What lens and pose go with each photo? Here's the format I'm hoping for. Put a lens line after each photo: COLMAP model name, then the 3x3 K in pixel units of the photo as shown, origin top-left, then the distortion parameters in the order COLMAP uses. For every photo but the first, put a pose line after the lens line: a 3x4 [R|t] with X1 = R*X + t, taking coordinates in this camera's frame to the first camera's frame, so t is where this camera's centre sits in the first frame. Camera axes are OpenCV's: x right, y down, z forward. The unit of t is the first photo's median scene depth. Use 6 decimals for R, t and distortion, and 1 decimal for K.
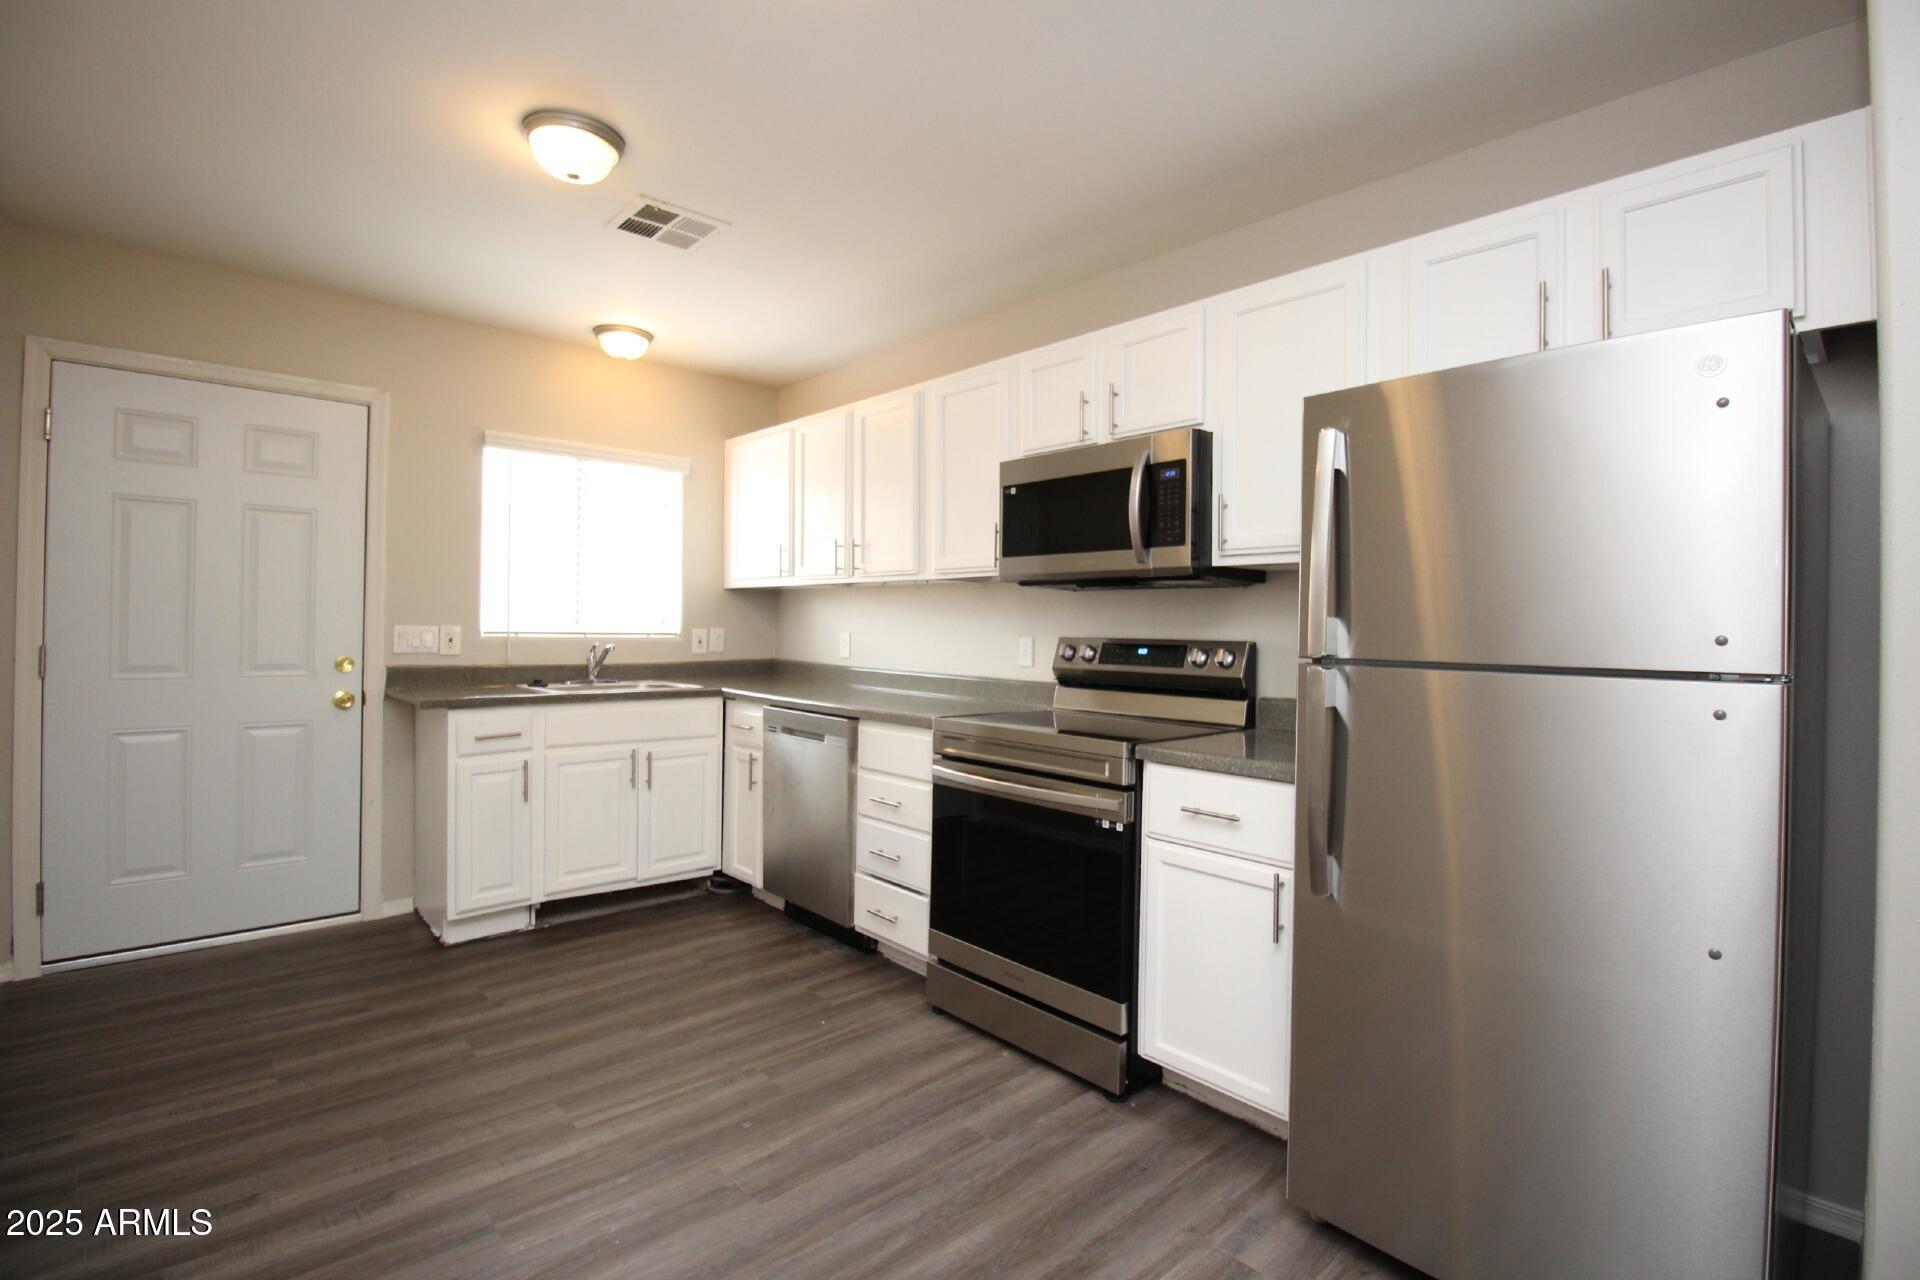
lens RADIAL K [[886.4, 0, 975.6], [0, 886.4, 616.2], [0, 0, 1]] dist [-0.017431, -0.001900]
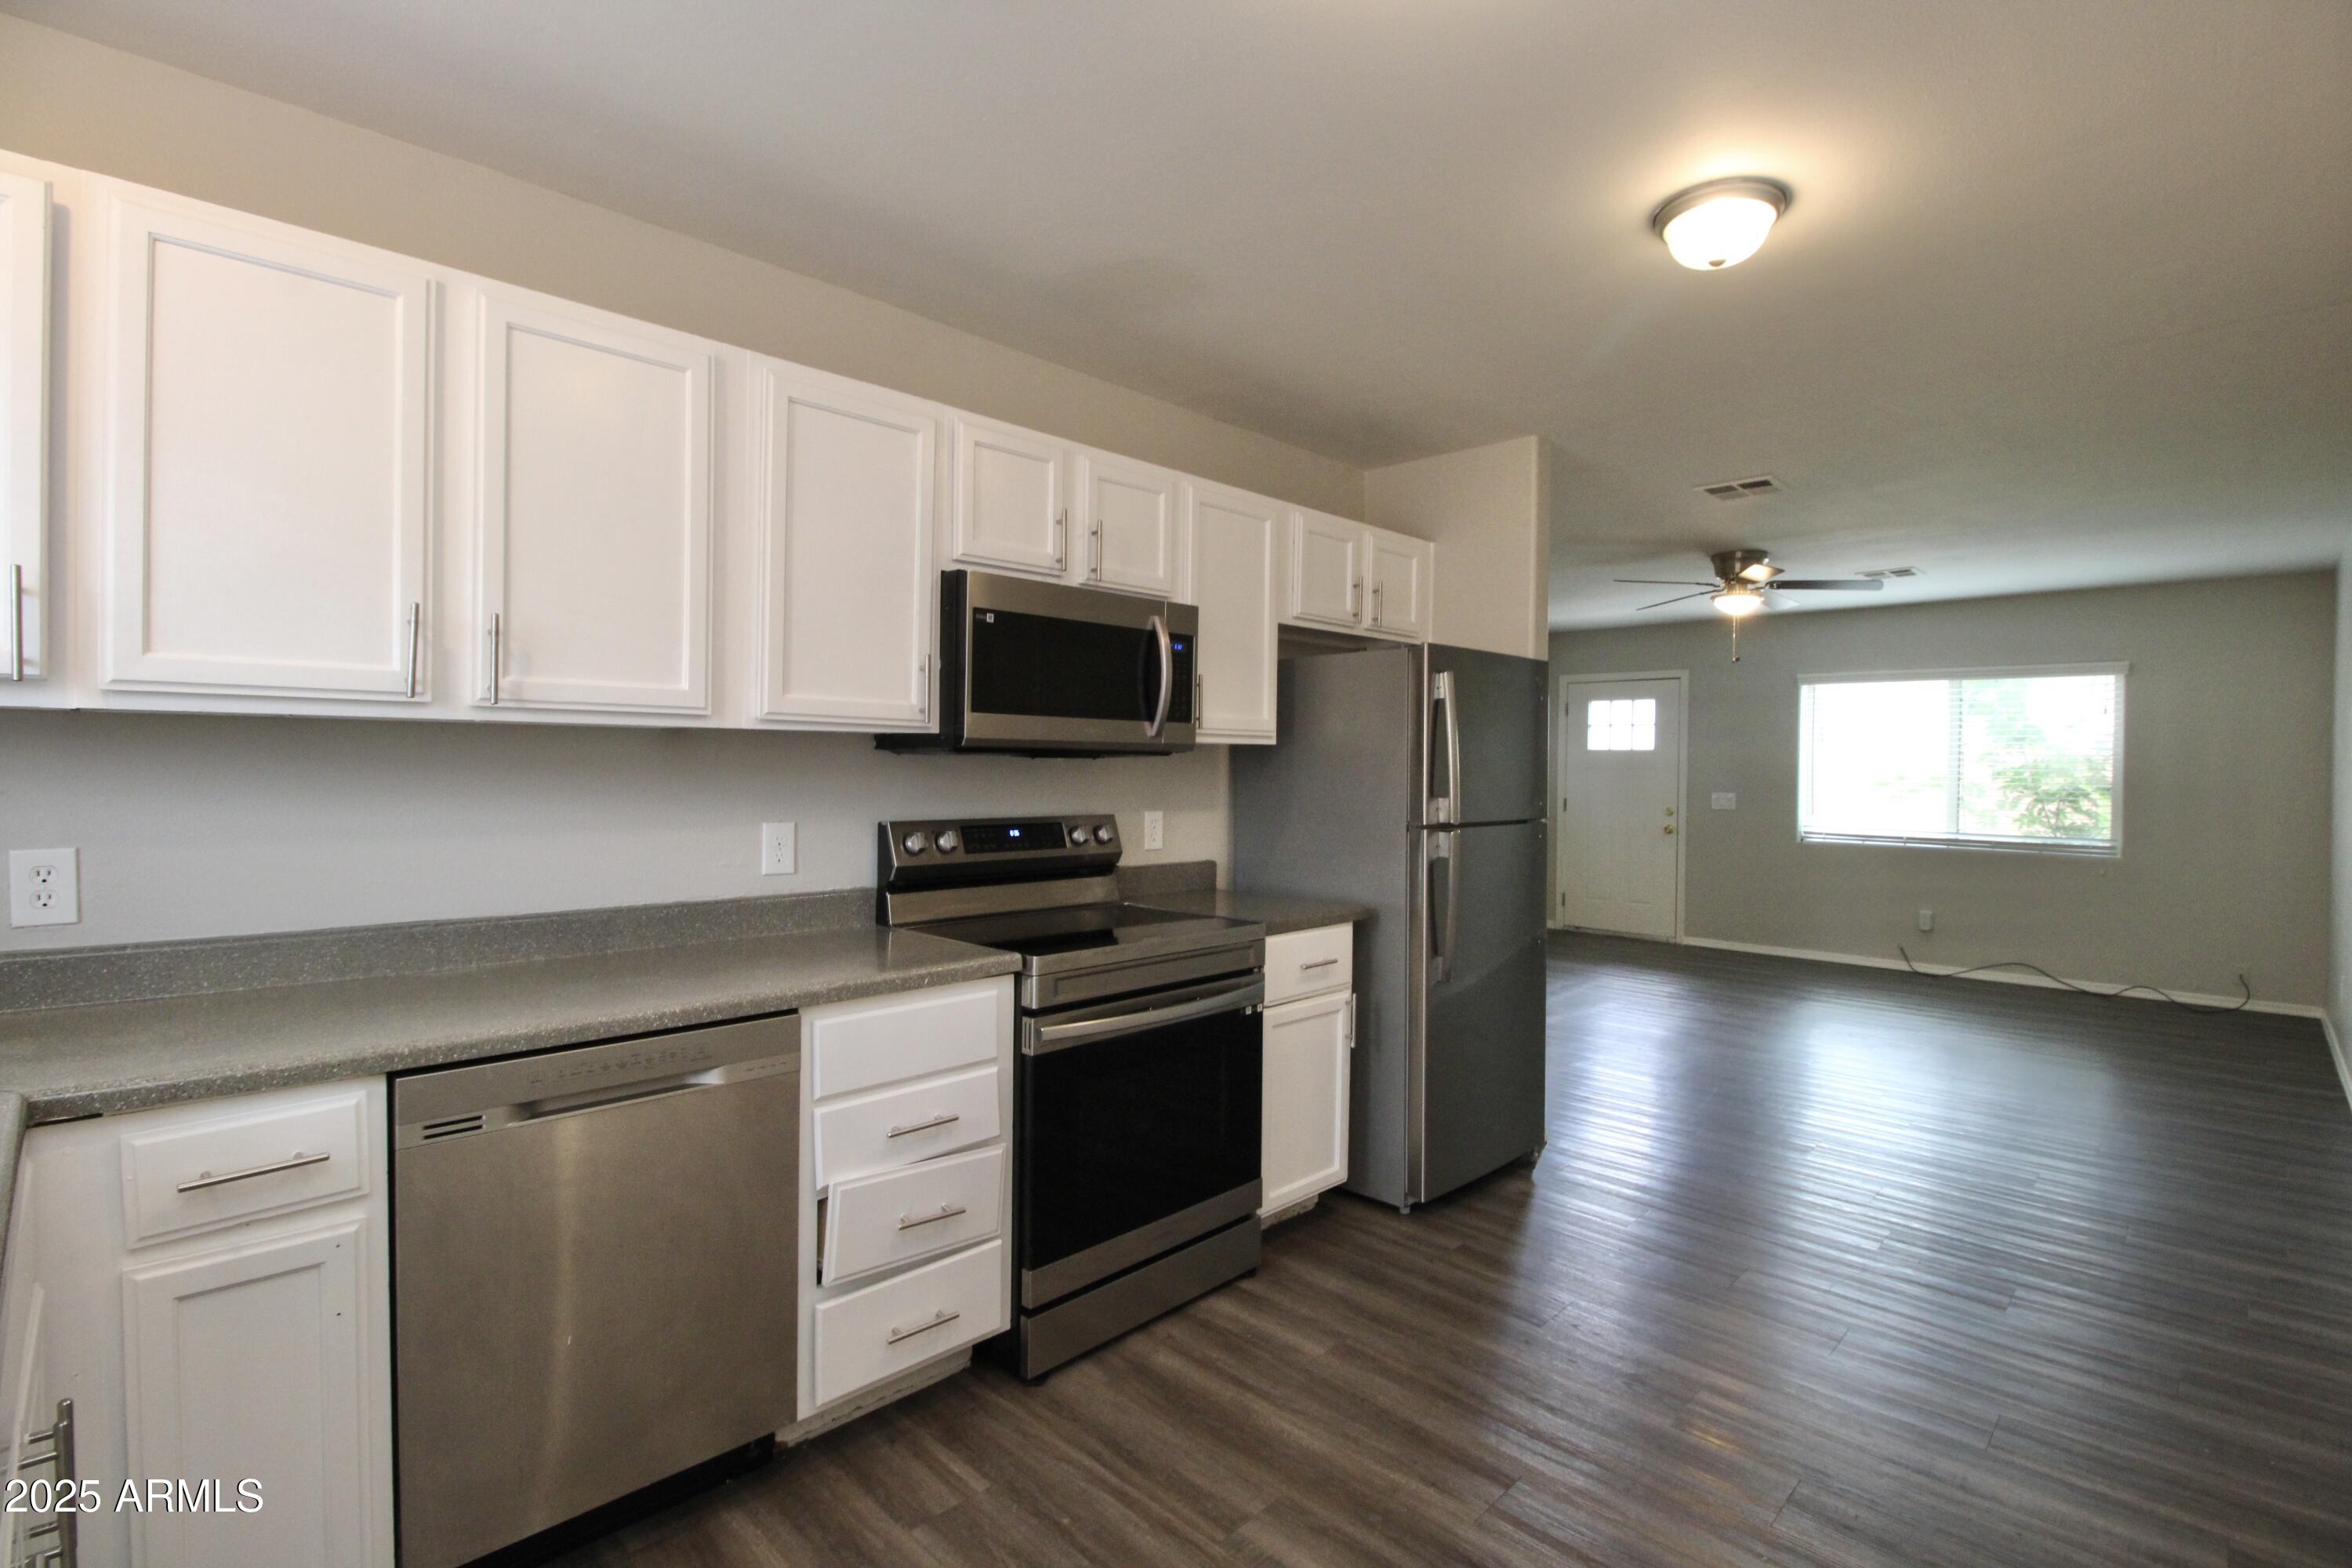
lens RADIAL K [[1110.7, 0, 1163.8], [0, 1110.7, 783.2], [0, 0, 1]] dist [-0.016858, -0.005959]
pose [[-0.041324, -0.031015, 0.998664, -0.881662], [-0.022855, 0.999286, 0.030089, -0.042929], [-0.998884, -0.021581, -0.042003, 0.942001]]
